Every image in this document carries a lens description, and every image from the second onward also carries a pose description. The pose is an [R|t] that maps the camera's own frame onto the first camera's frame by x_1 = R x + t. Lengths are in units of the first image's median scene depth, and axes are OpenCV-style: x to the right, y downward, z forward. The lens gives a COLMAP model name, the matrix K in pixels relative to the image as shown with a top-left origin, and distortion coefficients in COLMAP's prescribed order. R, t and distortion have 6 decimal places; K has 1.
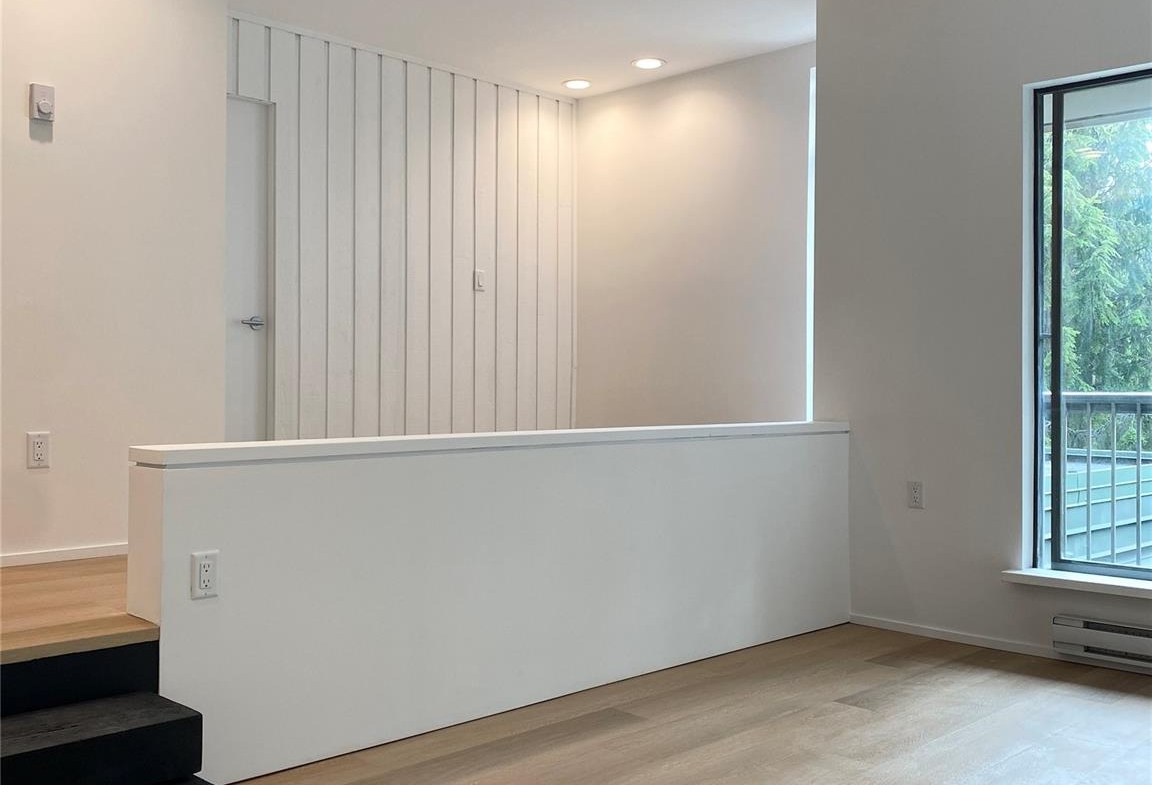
lens RADIAL K [[1205.1, 0, 583.9], [0, 1205.1, 385.4], [0, 0, 1]] dist [0.017536, 0.000000]
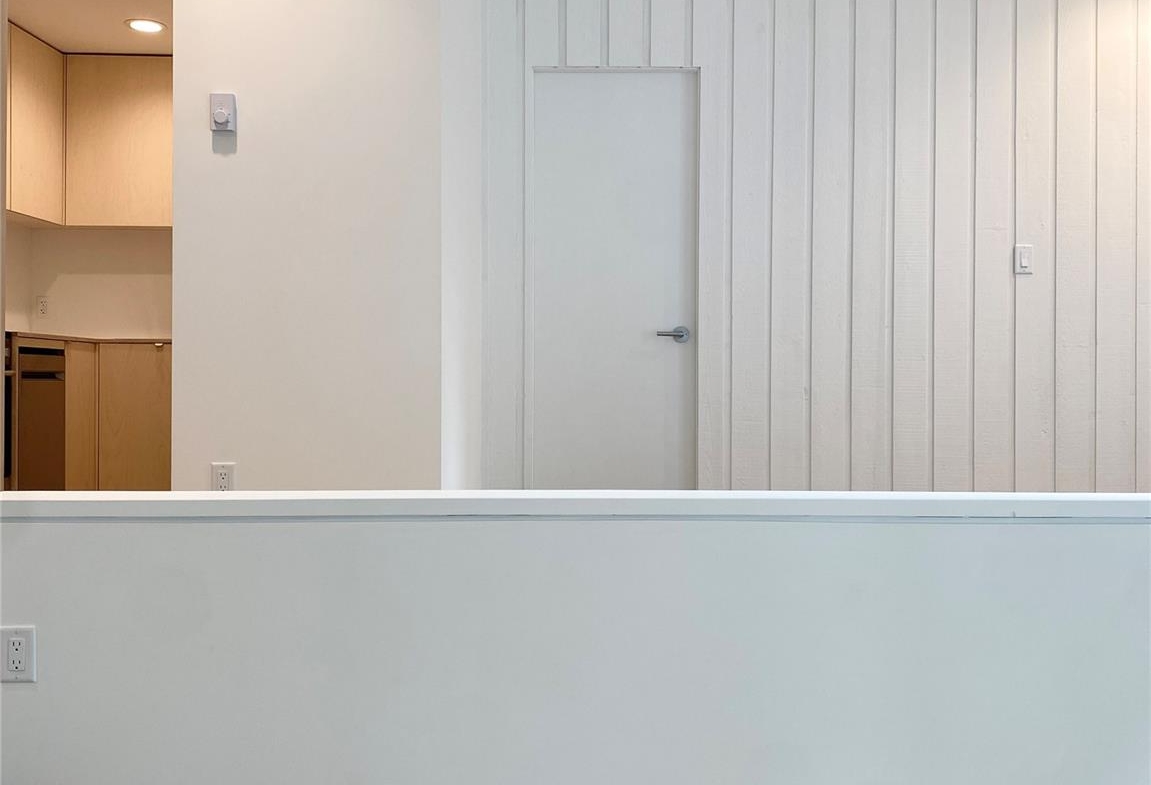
lens RADIAL K [[1204.0, 0, 612.6], [0, 1204.0, 372.7], [0, 0, 1]] dist [0.017536, 0.000000]
pose [[0.690677, -0.017030, -0.722963, 0.301620], [0.001961, 0.999763, -0.021677, -0.007305], [0.723161, 0.013554, 0.690547, 0.396645]]
